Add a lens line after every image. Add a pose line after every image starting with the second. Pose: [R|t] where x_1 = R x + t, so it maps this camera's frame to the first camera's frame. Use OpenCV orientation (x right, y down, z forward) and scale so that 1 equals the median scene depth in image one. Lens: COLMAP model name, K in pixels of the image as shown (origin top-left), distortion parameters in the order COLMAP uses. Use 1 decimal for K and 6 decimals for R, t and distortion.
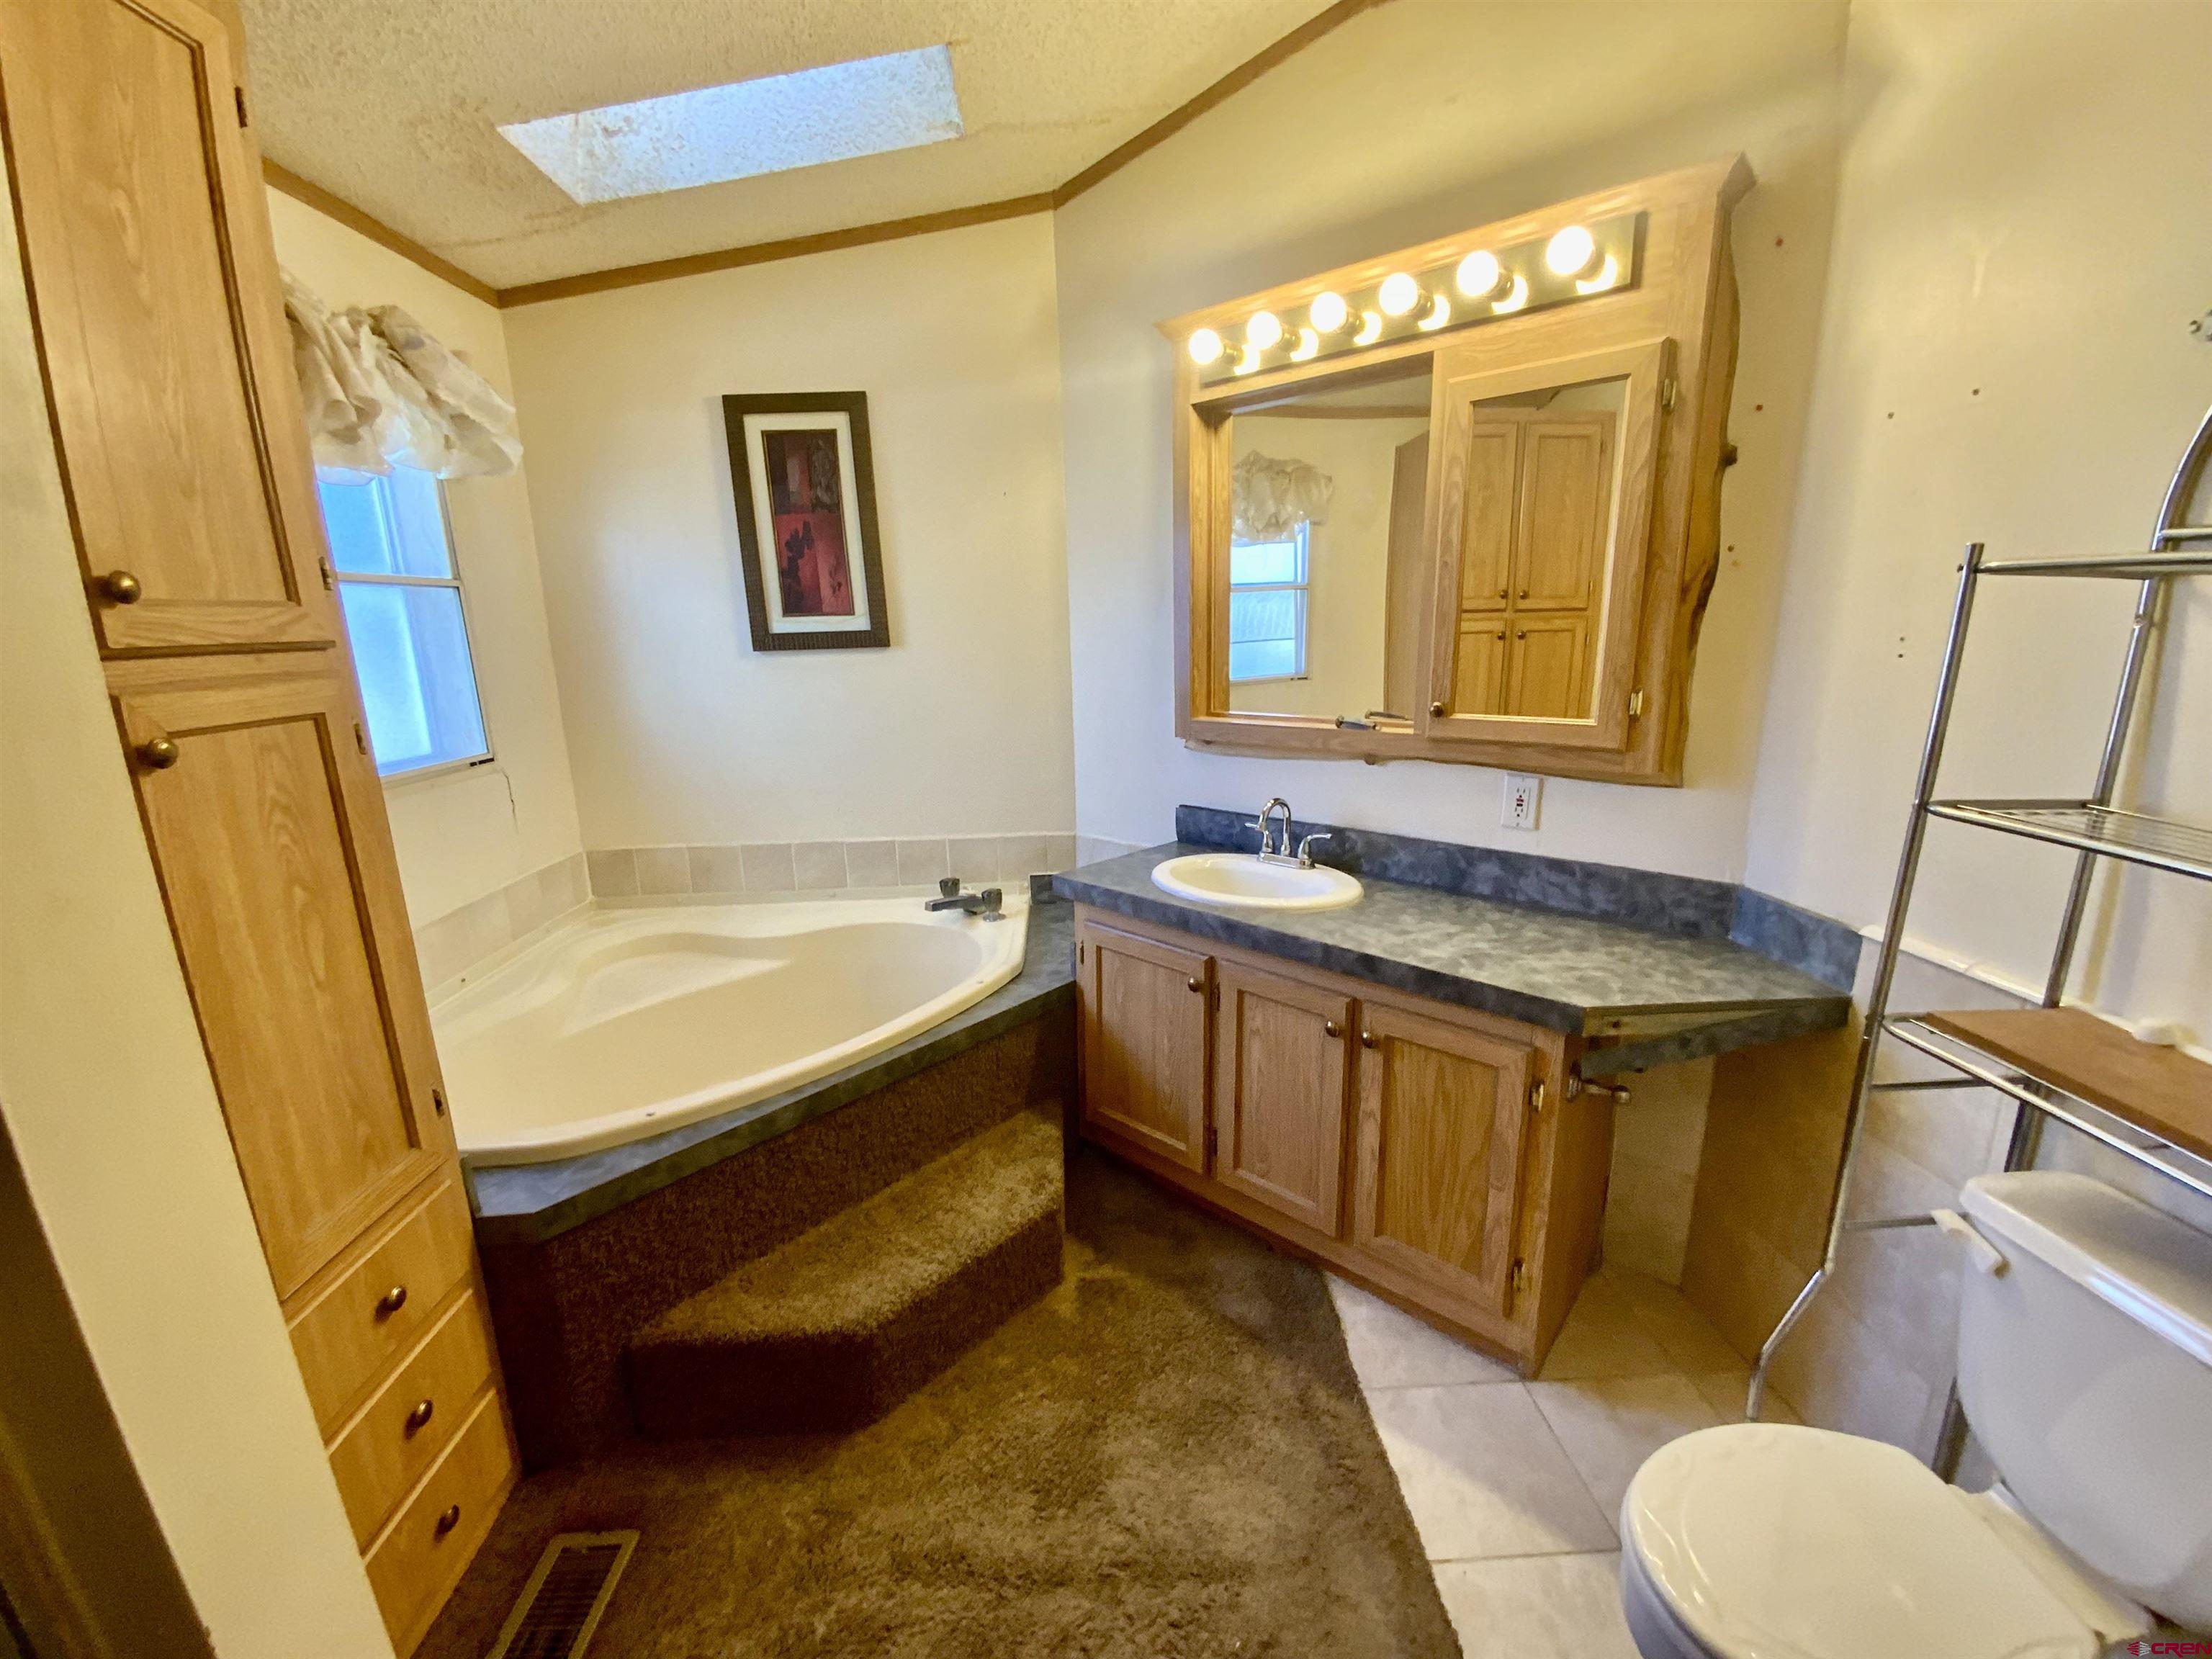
lens RADIAL K [[892.9, 0, 1106.0], [0, 892.9, 829.5], [0, 0, 1]] dist [0.040476, -0.027890]
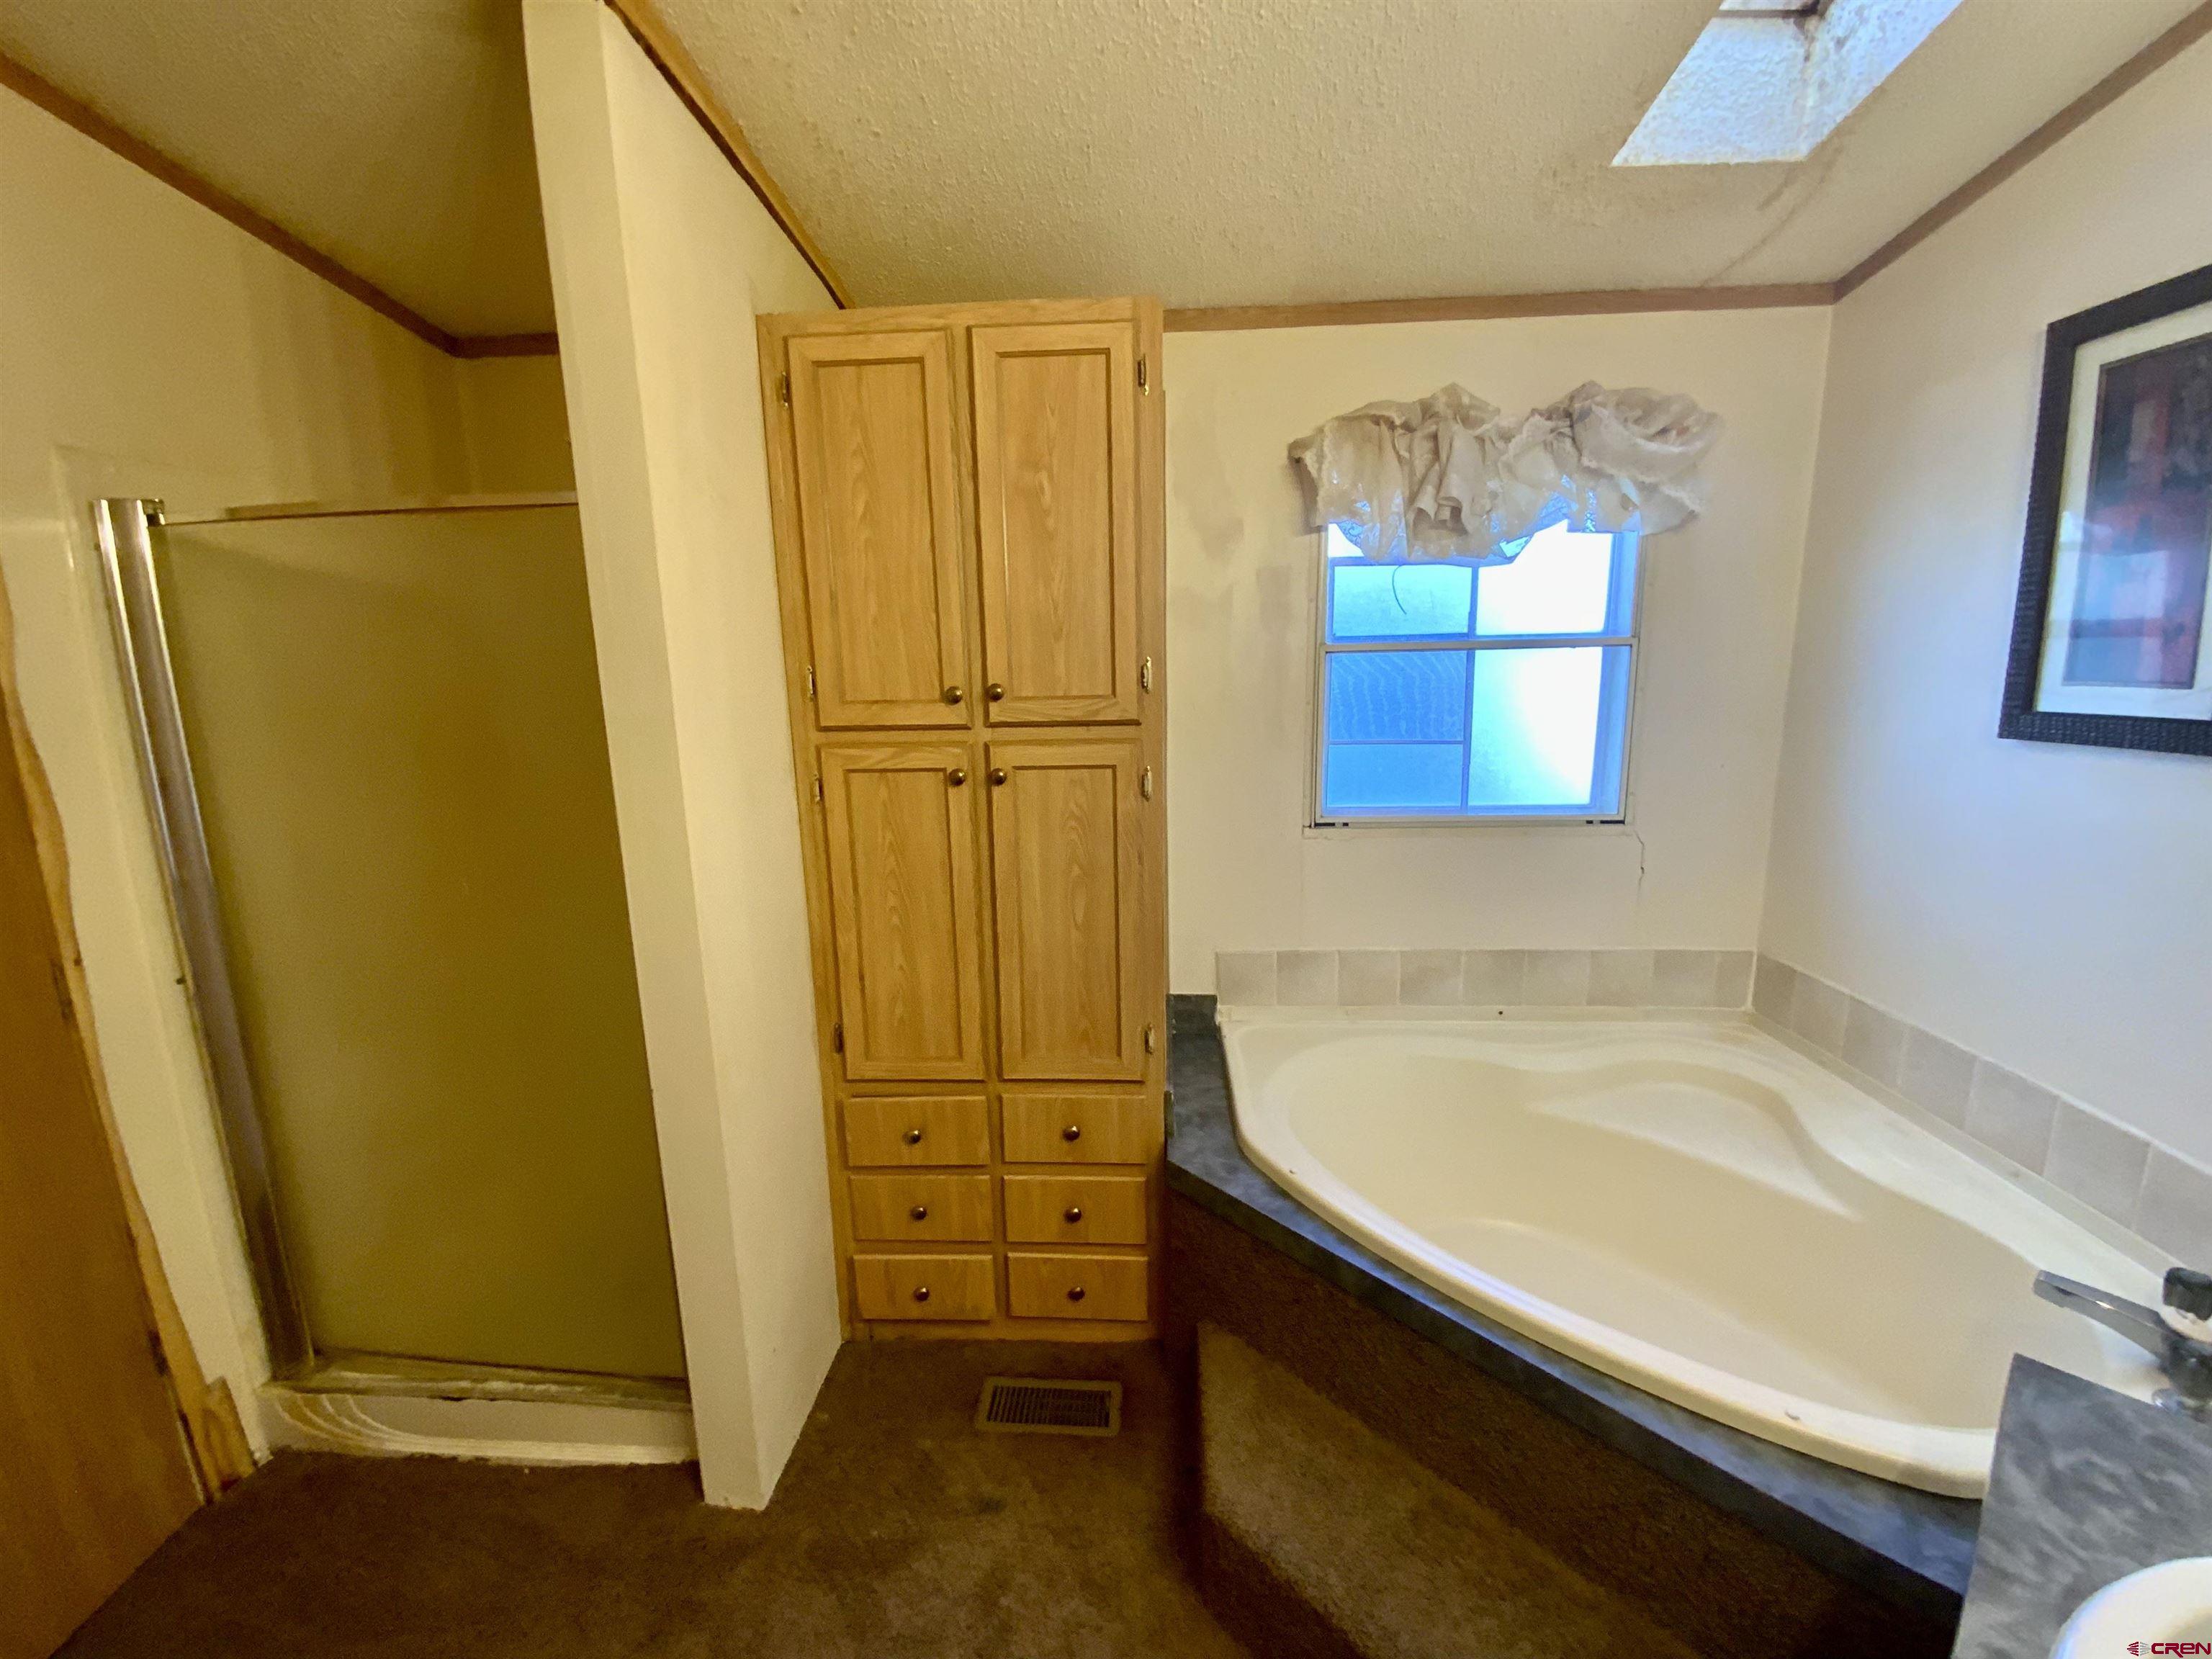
lens RADIAL K [[892.9, 0, 1106.0], [0, 892.9, 829.5], [0, 0, 1]] dist [0.040476, -0.027890]
pose [[-0.102991, 0.208121, -0.972666, 0.354016], [-0.202237, 0.953059, 0.225340, -0.199164], [0.973906, 0.219917, -0.056067, 0.594472]]
